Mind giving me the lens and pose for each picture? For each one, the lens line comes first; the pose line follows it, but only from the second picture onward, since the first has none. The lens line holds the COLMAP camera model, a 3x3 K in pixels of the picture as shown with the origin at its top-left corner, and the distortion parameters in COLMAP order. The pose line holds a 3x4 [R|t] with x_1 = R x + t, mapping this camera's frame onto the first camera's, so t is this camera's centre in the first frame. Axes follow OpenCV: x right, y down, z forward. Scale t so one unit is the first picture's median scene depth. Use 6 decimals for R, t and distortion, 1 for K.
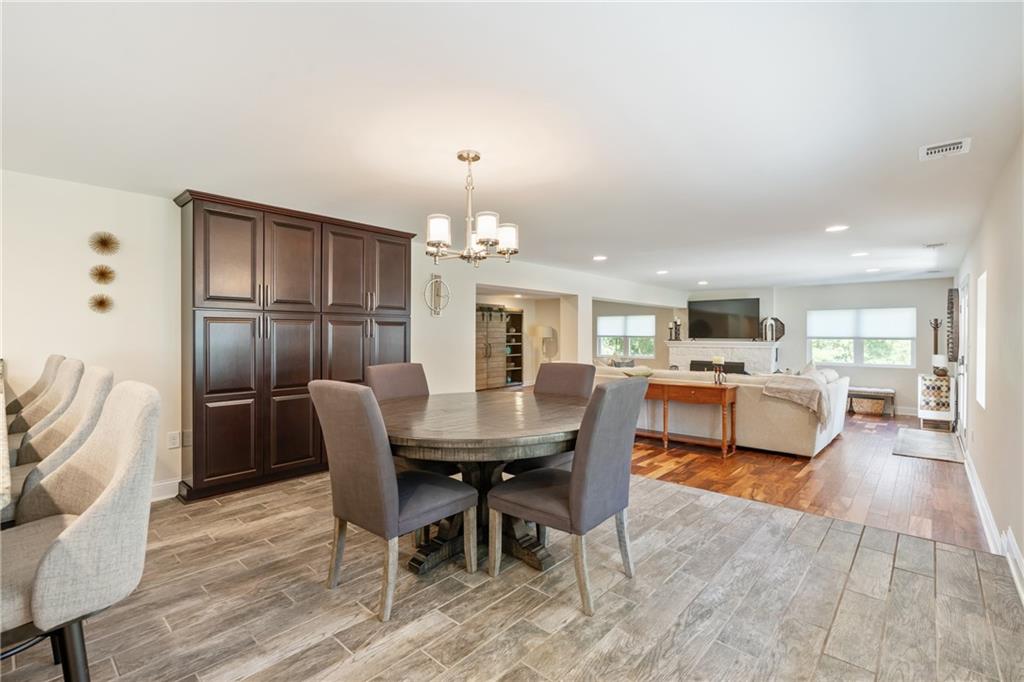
lens RADIAL K [[464.7, 0, 511.5], [0, 464.7, 336.4], [0, 0, 1]] dist [0.000723, 0.000125]
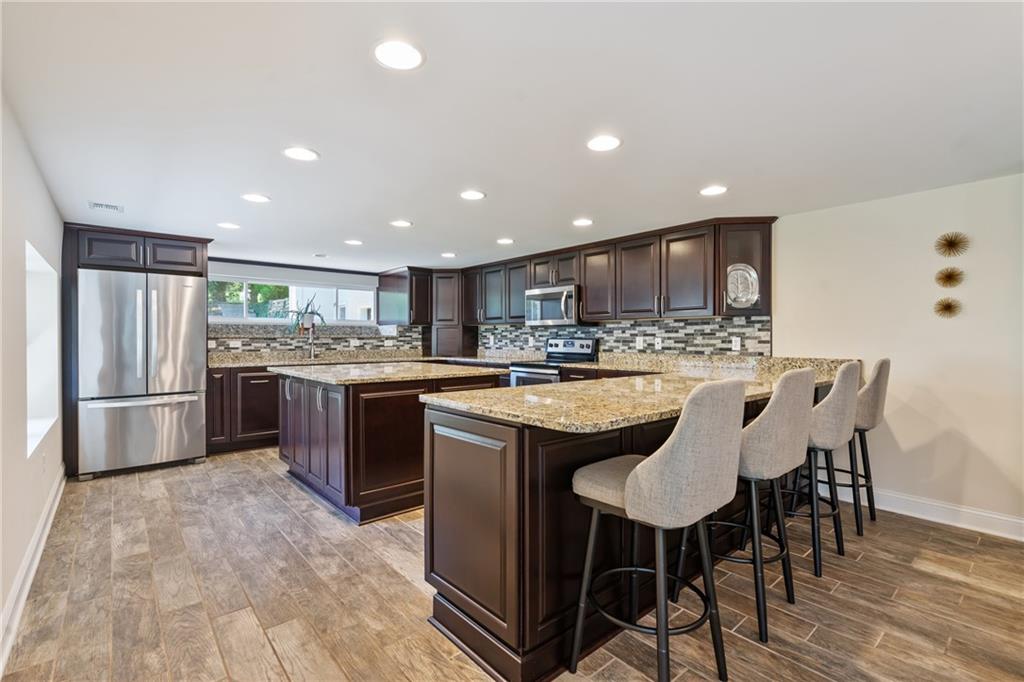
lens RADIAL K [[465.3, 0, 503.6], [0, 465.3, 341.4], [0, 0, 1]] dist [0.001253, 0.000420]
pose [[-0.138065, 0.006682, -0.990401, 0.091403], [-0.003732, 0.999967, 0.007267, -0.001901], [0.990416, 0.004700, -0.138036, 0.099266]]
